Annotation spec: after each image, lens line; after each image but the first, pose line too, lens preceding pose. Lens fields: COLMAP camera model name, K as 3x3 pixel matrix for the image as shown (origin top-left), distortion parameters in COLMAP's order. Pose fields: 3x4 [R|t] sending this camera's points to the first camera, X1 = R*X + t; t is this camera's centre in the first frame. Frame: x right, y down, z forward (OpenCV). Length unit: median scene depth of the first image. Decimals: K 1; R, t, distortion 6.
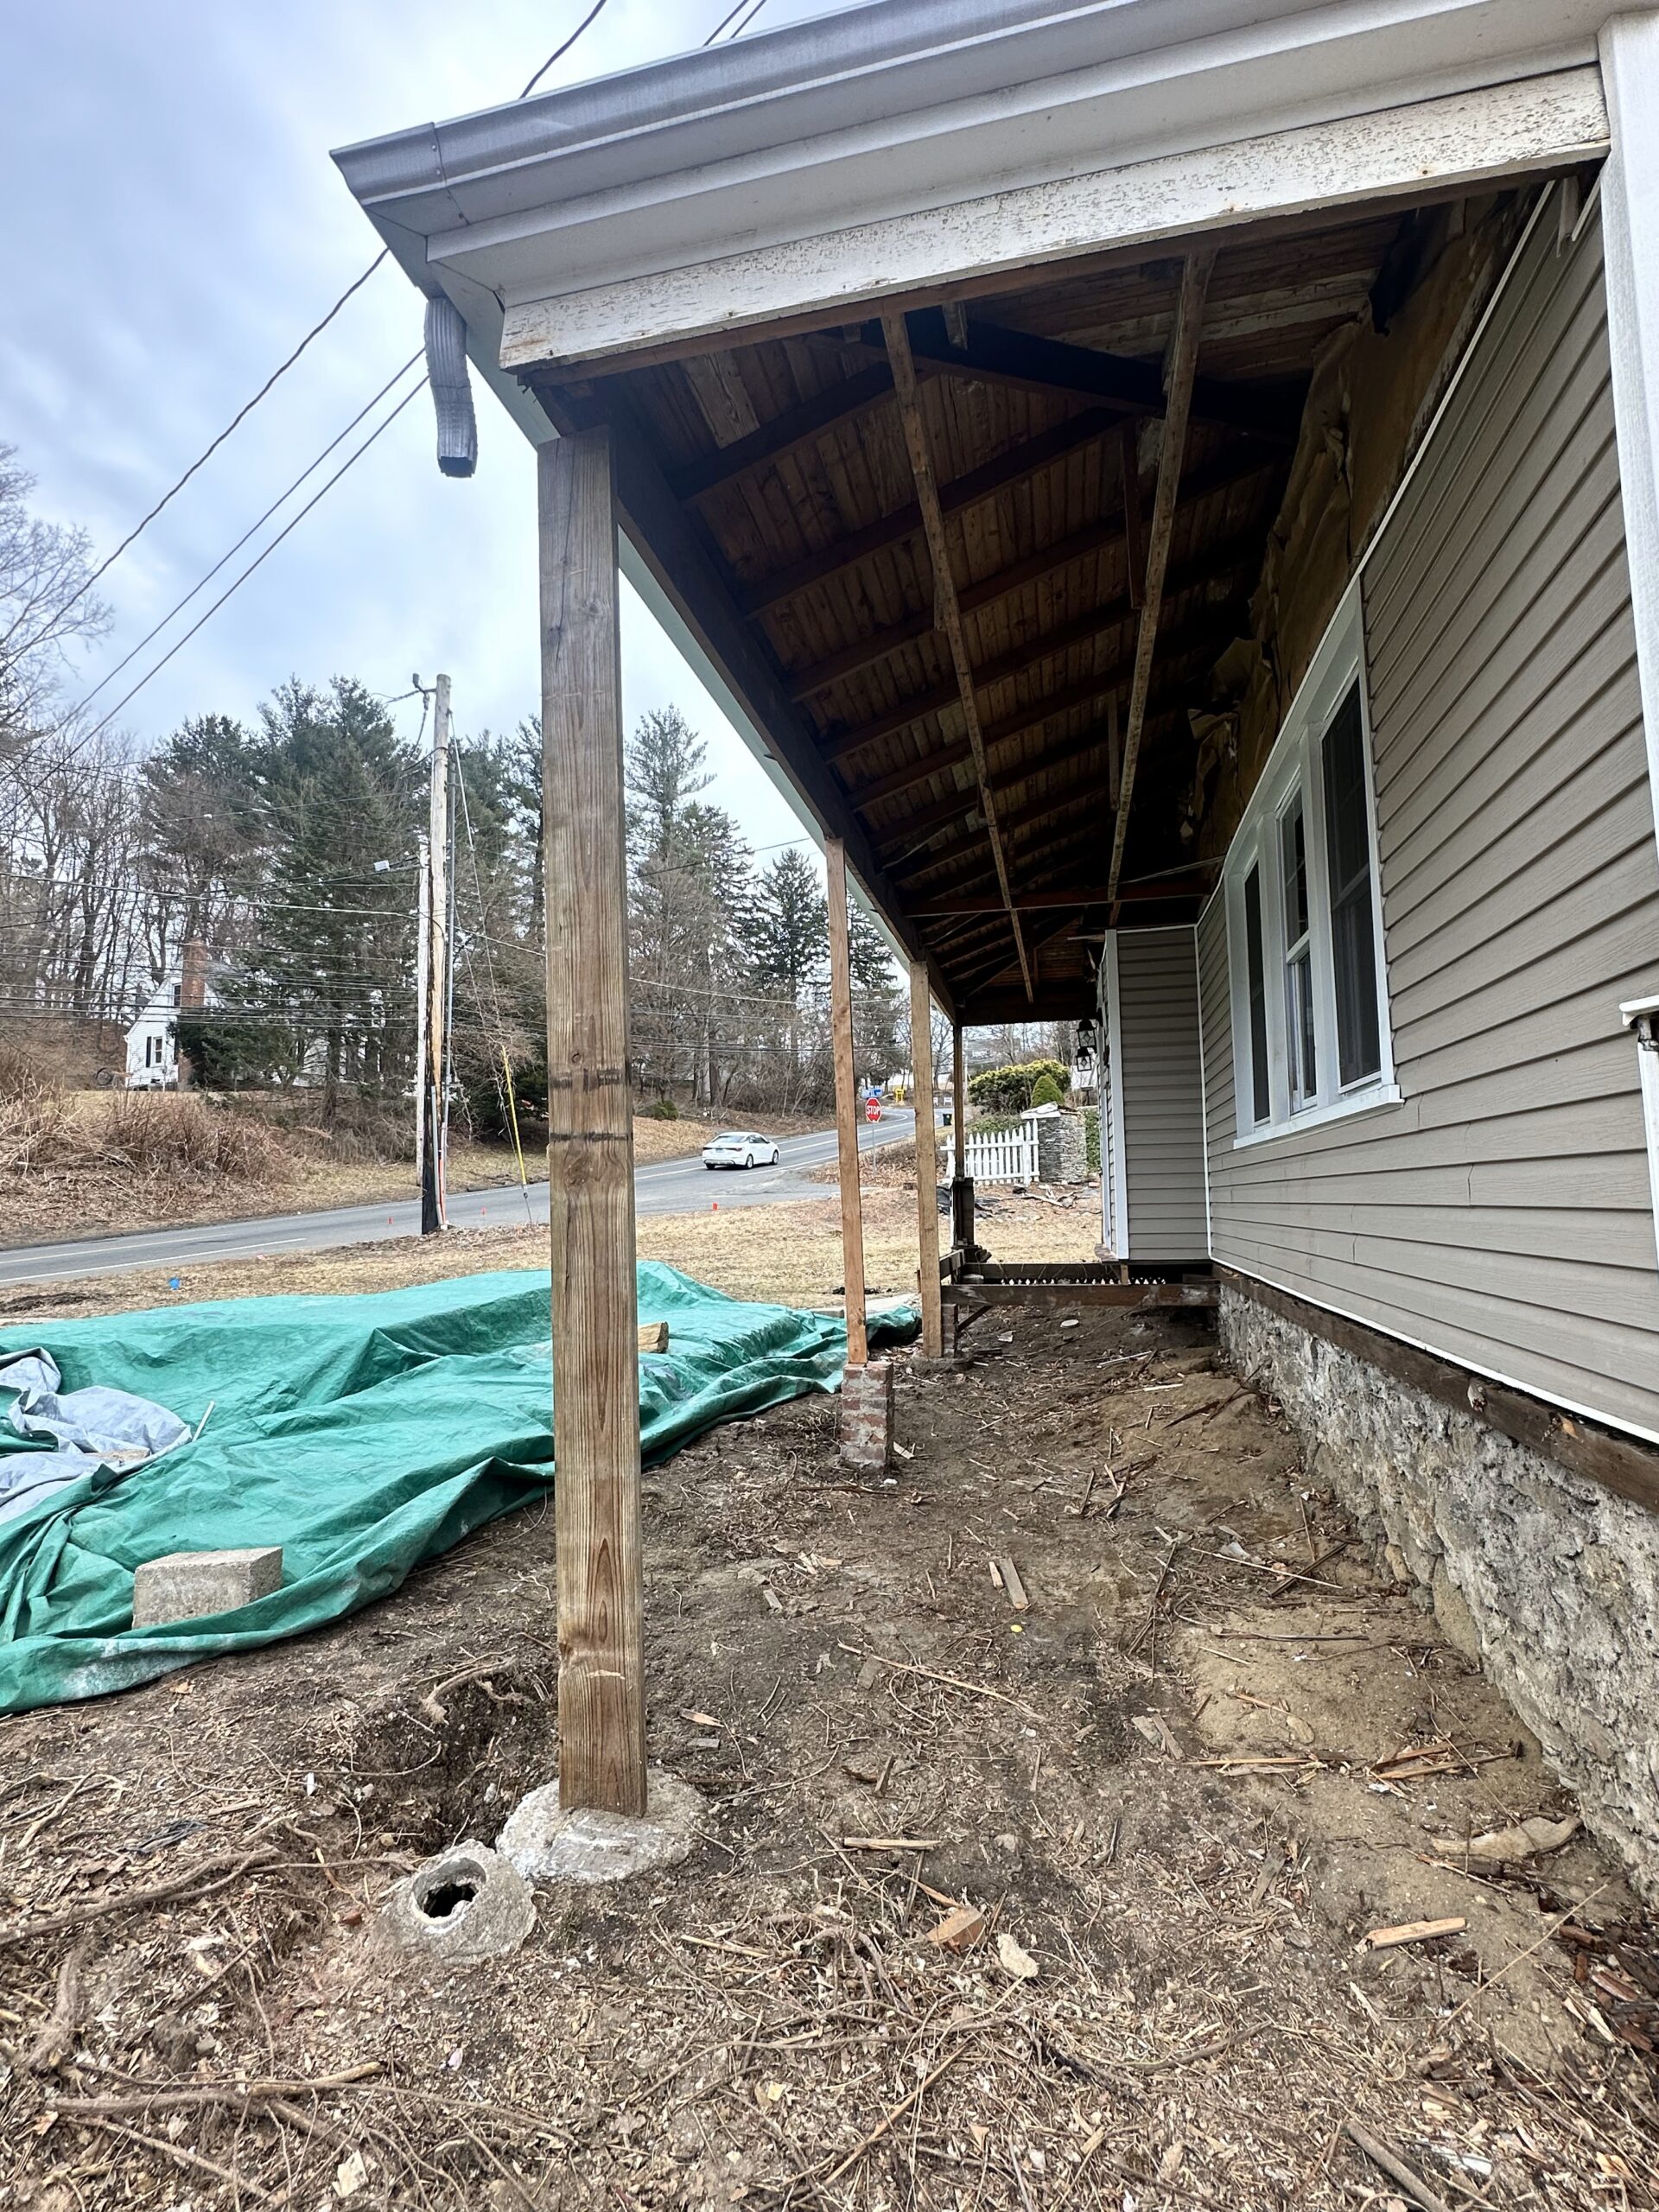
lens RADIAL K [[1029.5, 0, 829.5], [0, 1029.5, 1106.0], [0, 0, 1]] dist [0.000820, 0.000172]
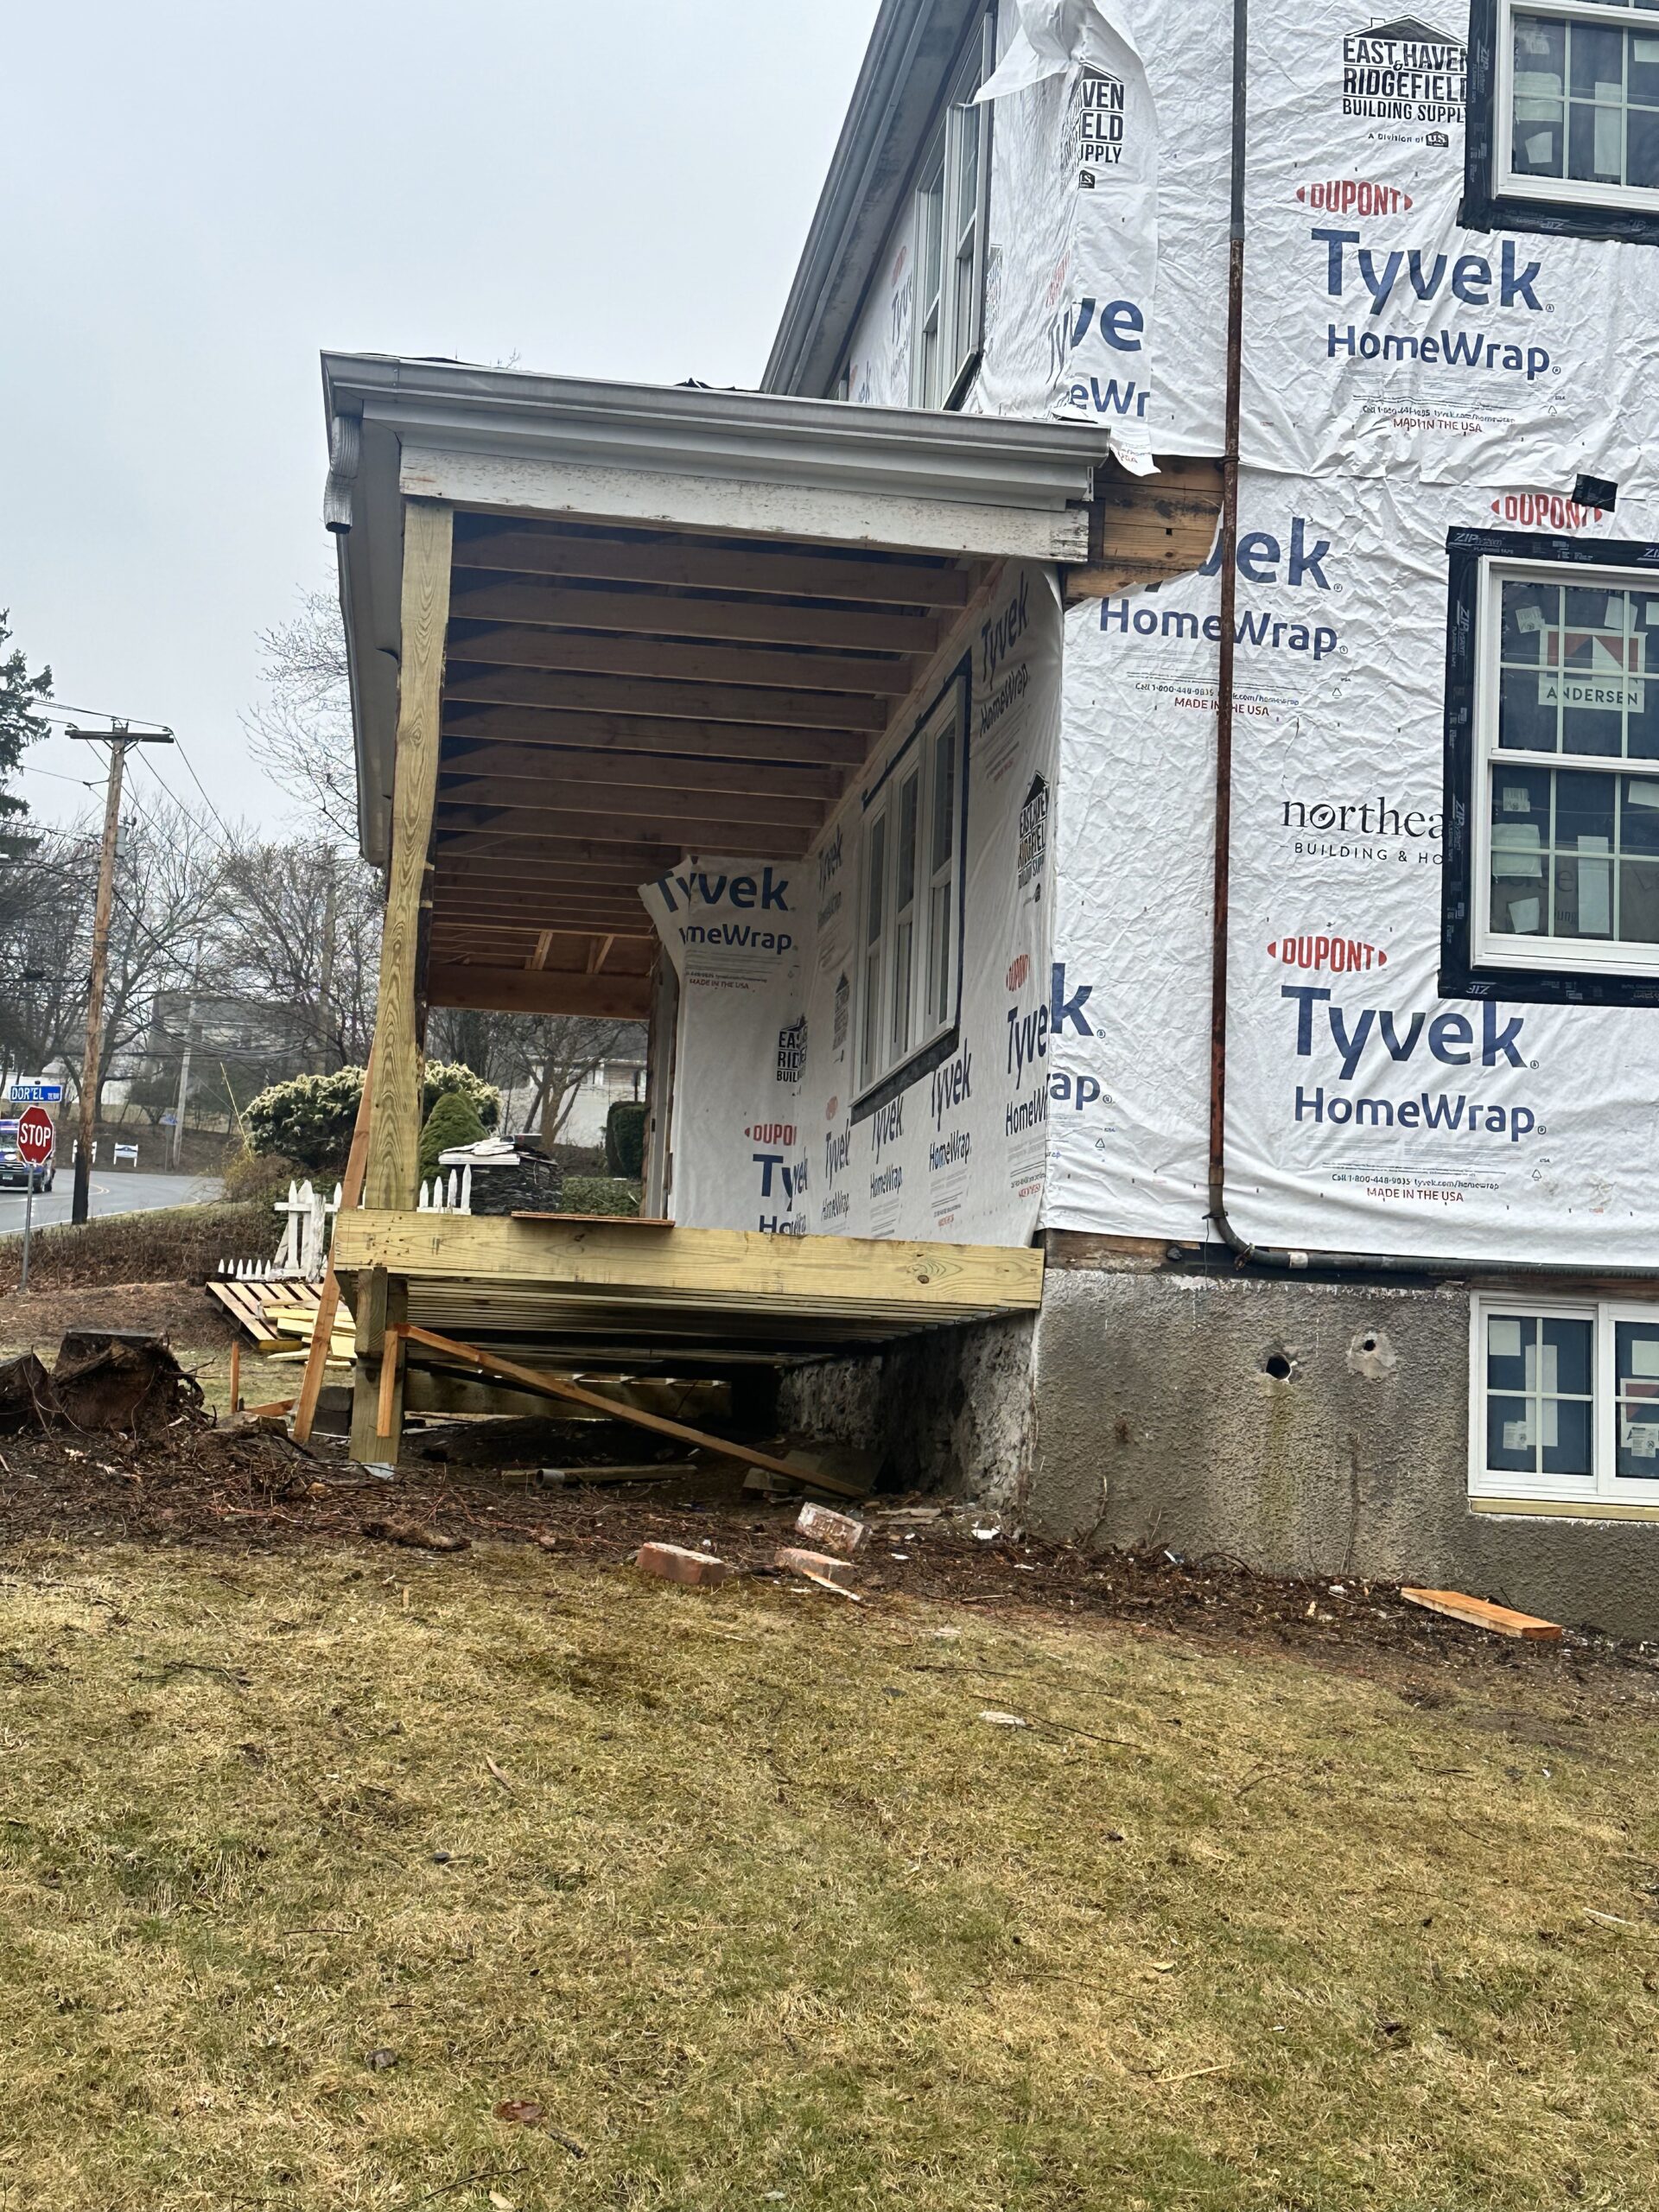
lens RADIAL K [[2873.6, 0, 829.5], [0, 2873.6, 1106.0], [0, 0, 1]] dist [-0.000954, -0.001432]
pose [[0.931536, 0.091788, 0.351875, -1.090989], [-0.081459, 0.995701, -0.044084, 0.273391], [-0.354409, 0.012402, 0.935008, -2.969615]]
